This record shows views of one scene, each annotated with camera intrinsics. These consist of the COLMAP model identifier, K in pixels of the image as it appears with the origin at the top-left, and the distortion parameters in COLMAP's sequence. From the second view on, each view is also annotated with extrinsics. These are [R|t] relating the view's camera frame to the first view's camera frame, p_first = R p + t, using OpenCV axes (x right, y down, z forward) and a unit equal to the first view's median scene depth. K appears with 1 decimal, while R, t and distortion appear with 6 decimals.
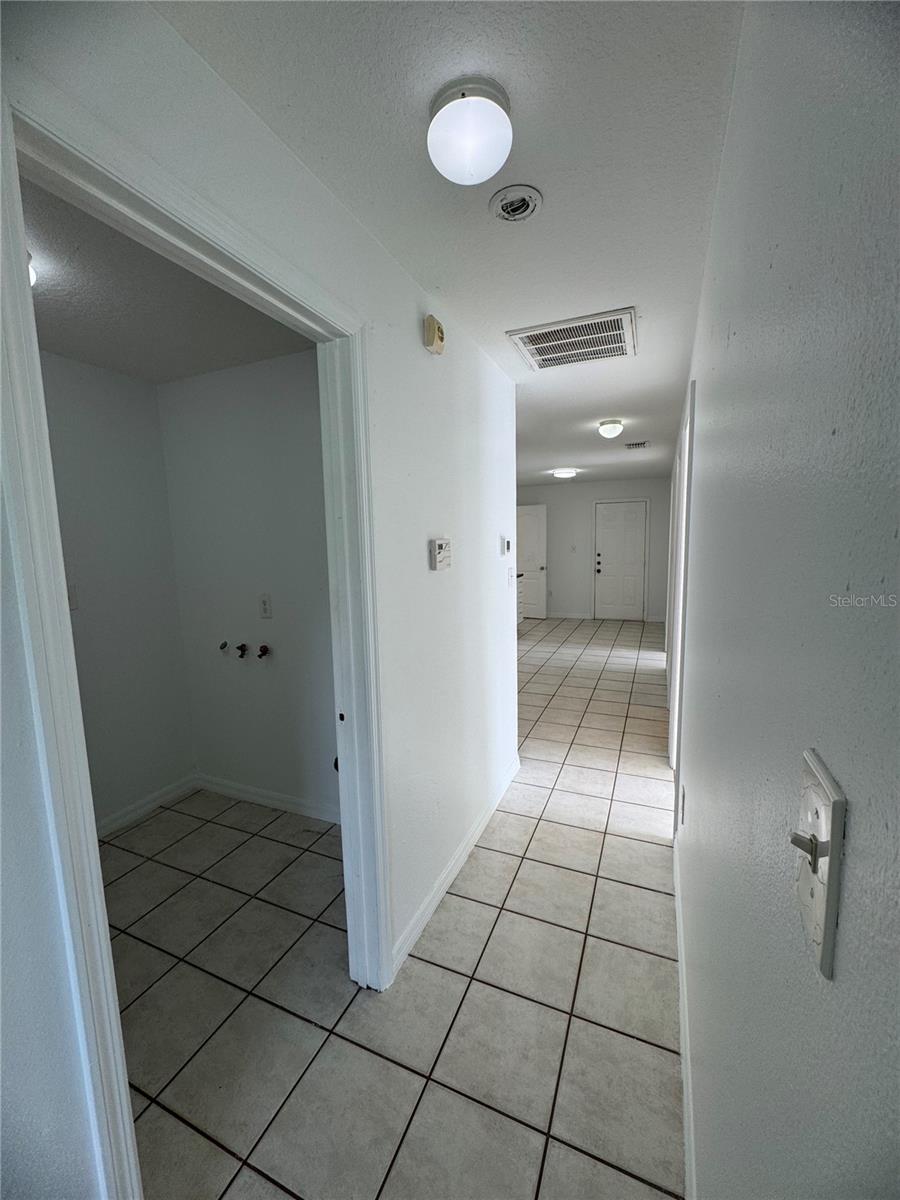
lens RADIAL K [[478.0, 0, 449.5], [0, 478.0, 603.1], [0, 0, 1]] dist [0.000305, -0.000613]
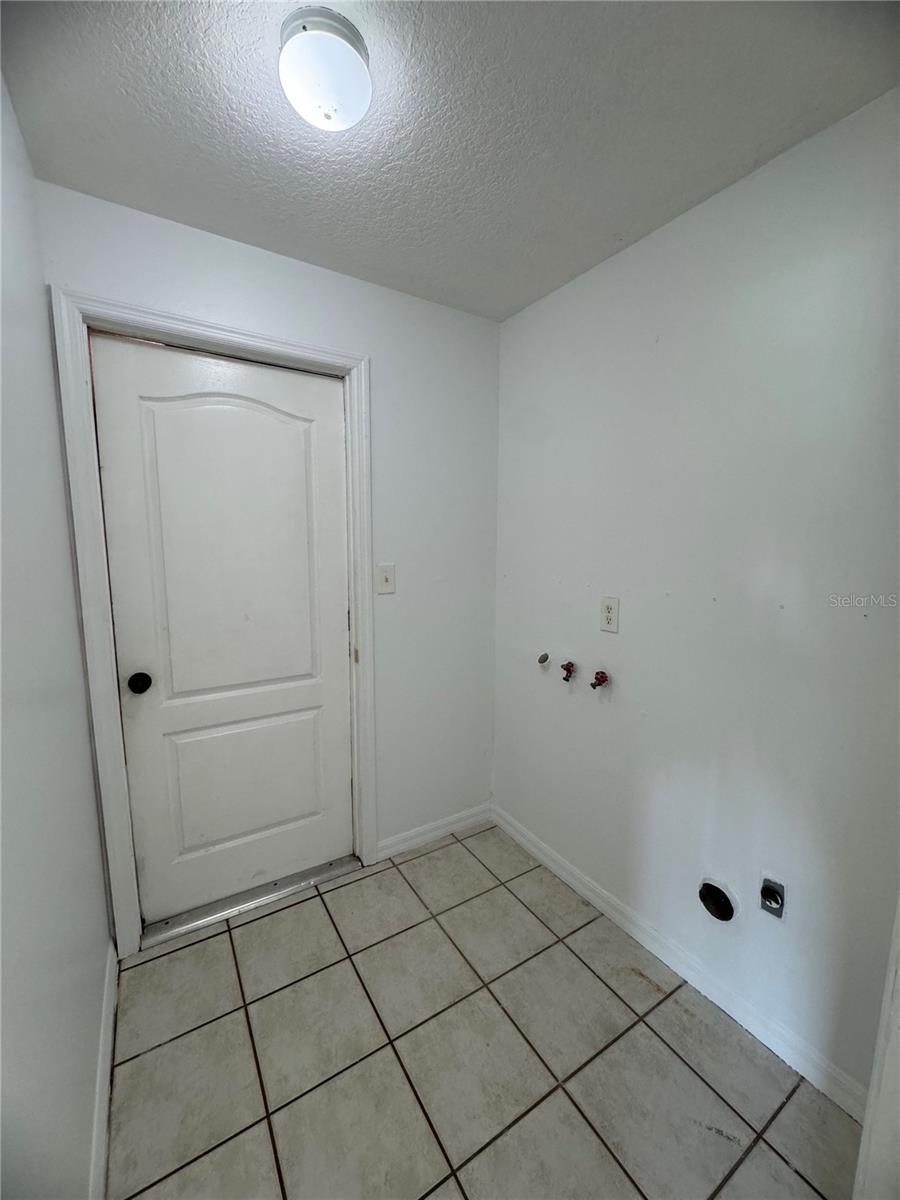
lens RADIAL K [[478.0, 0, 449.0], [0, 478.0, 600.0], [0, 0, 1]] dist [0.000305, -0.000613]
pose [[0.827828, 0.107636, -0.550559, -0.202692], [-0.098907, 0.994050, 0.045622, -0.022175], [0.552194, 0.016687, 0.833549, 0.308838]]
